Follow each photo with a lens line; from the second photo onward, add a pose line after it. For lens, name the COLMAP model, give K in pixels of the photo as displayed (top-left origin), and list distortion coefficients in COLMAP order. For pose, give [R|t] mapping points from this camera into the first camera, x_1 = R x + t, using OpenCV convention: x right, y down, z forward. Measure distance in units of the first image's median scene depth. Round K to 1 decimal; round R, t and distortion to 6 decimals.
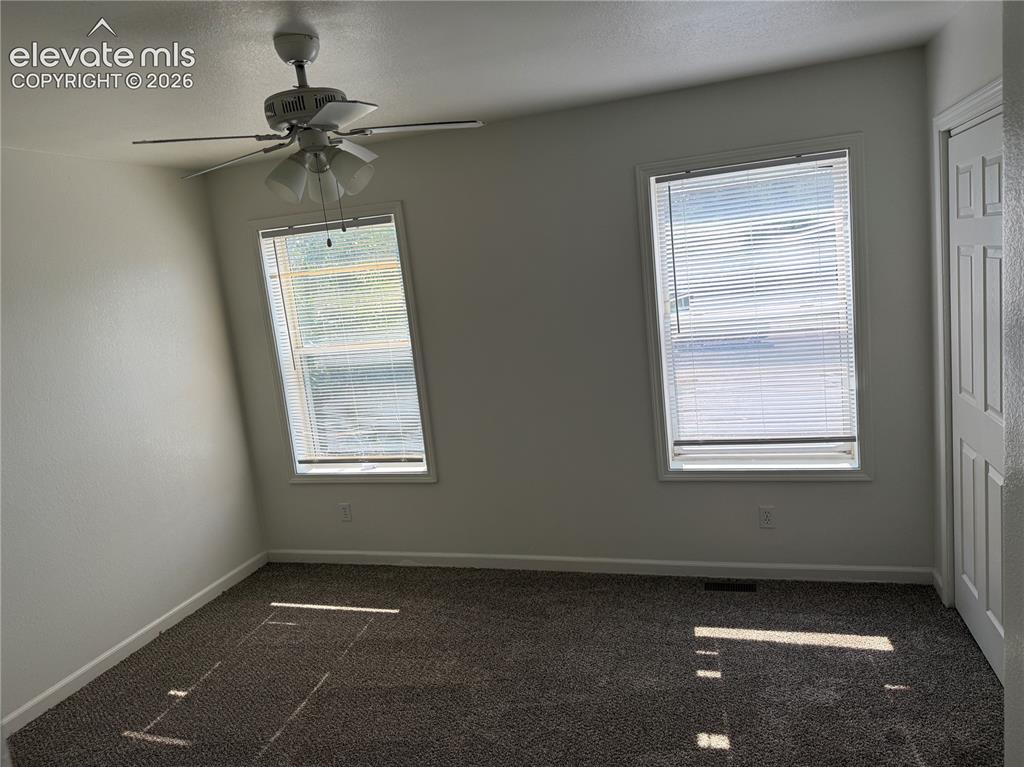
lens RADIAL K [[717.1, 0, 512.0], [0, 717.1, 383.5], [0, 0, 1]] dist [0.003227, -0.002386]
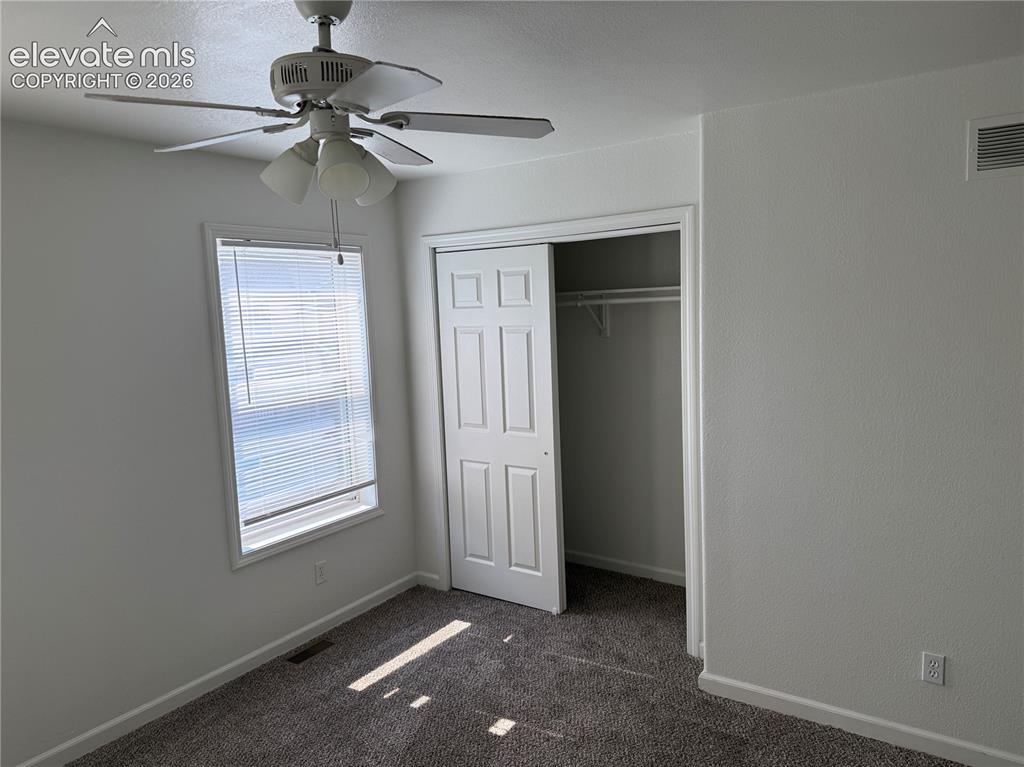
lens RADIAL K [[724.3, 0, 512.0], [0, 724.3, 383.5], [0, 0, 1]] dist [0.041091, -0.003874]
pose [[0.288436, -0.013006, 0.957411, -0.623144], [0.154886, 0.987373, -0.033249, -0.010127], [-0.944889, 0.157880, 0.286809, 0.403794]]
